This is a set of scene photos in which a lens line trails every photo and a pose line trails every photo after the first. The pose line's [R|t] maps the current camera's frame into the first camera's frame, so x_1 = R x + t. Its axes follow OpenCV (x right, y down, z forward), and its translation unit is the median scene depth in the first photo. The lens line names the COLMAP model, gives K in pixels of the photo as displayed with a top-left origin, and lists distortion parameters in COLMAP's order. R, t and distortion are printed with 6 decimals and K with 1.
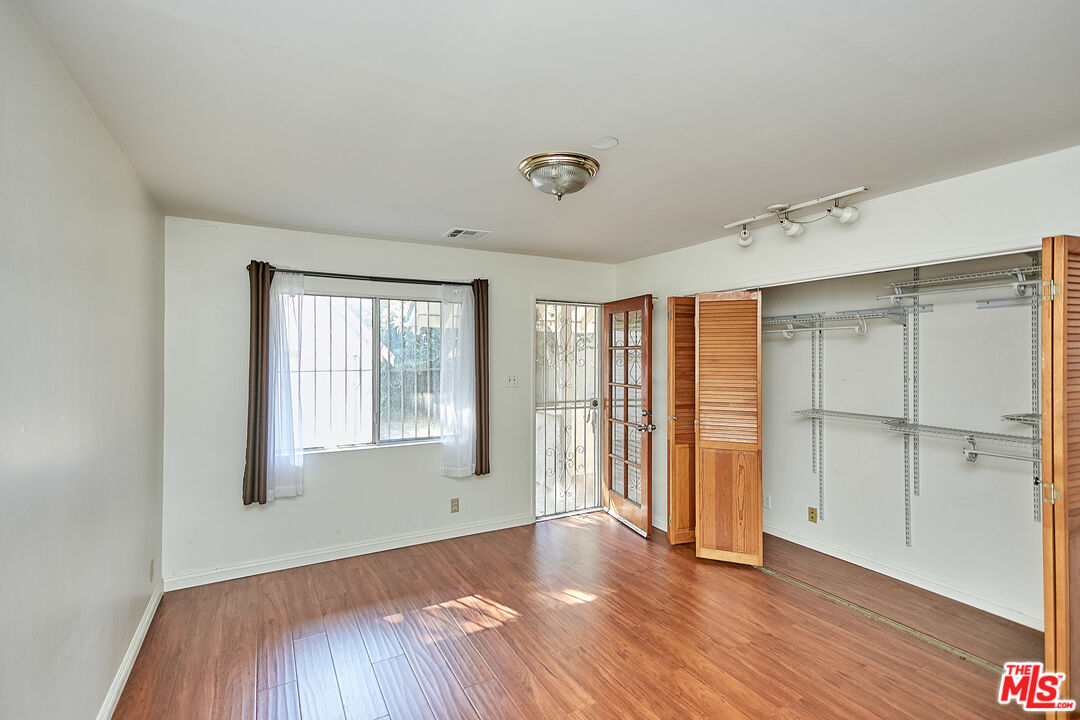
lens RADIAL K [[521.0, 0, 541.3], [0, 521.0, 348.5], [0, 0, 1]] dist [0.022054, 0.000042]
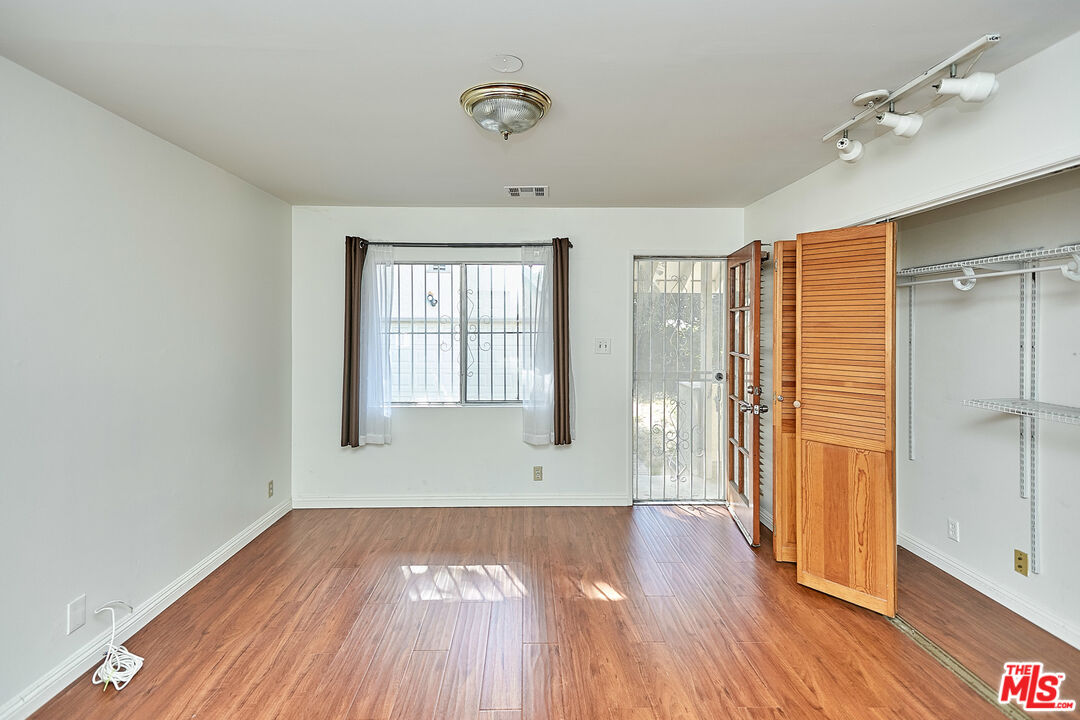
lens RADIAL K [[533.1, 0, 536.5], [0, 533.1, 325.8], [0, 0, 1]] dist [0.022305, -0.000316]
pose [[0.879975, 0.001690, -0.475016, 0.316636], [0.006187, 0.999868, 0.015018, 0.012071], [0.474979, -0.016155, 0.879849, 0.134260]]
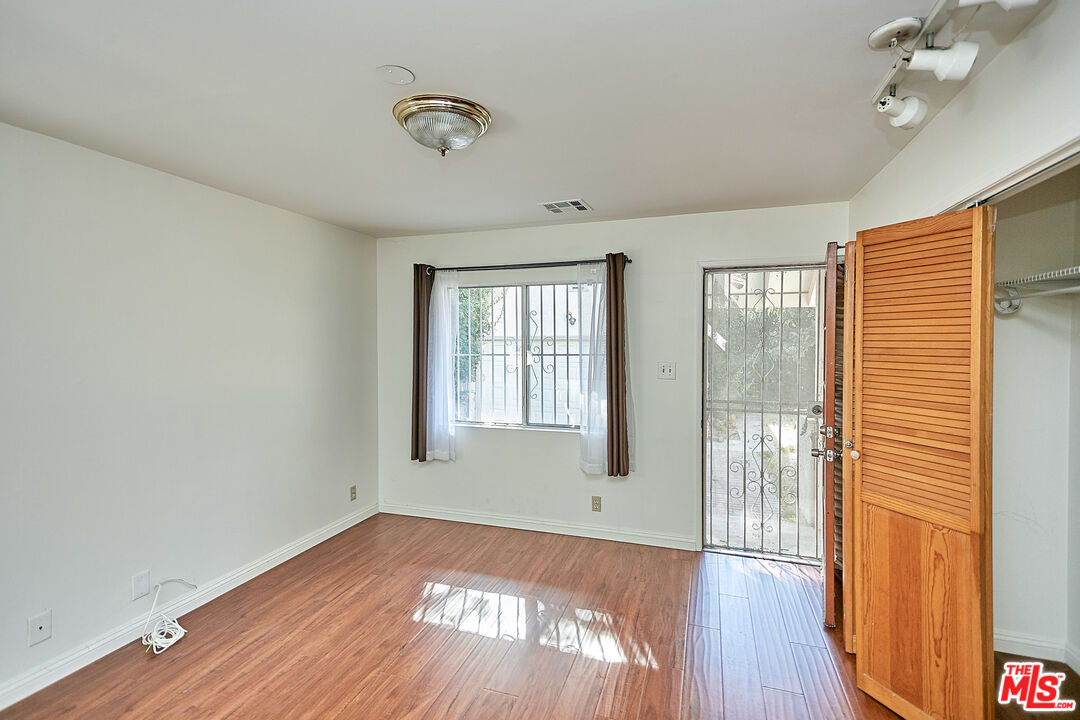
lens RADIAL K [[521.0, 0, 541.3], [0, 521.0, 348.5], [0, 0, 1]] dist [0.022054, 0.000042]
pose [[0.664019, 0.010777, -0.747638, 0.474613], [0.013931, 0.999544, 0.026780, 0.001604], [0.747586, -0.028197, 0.663566, 0.339153]]
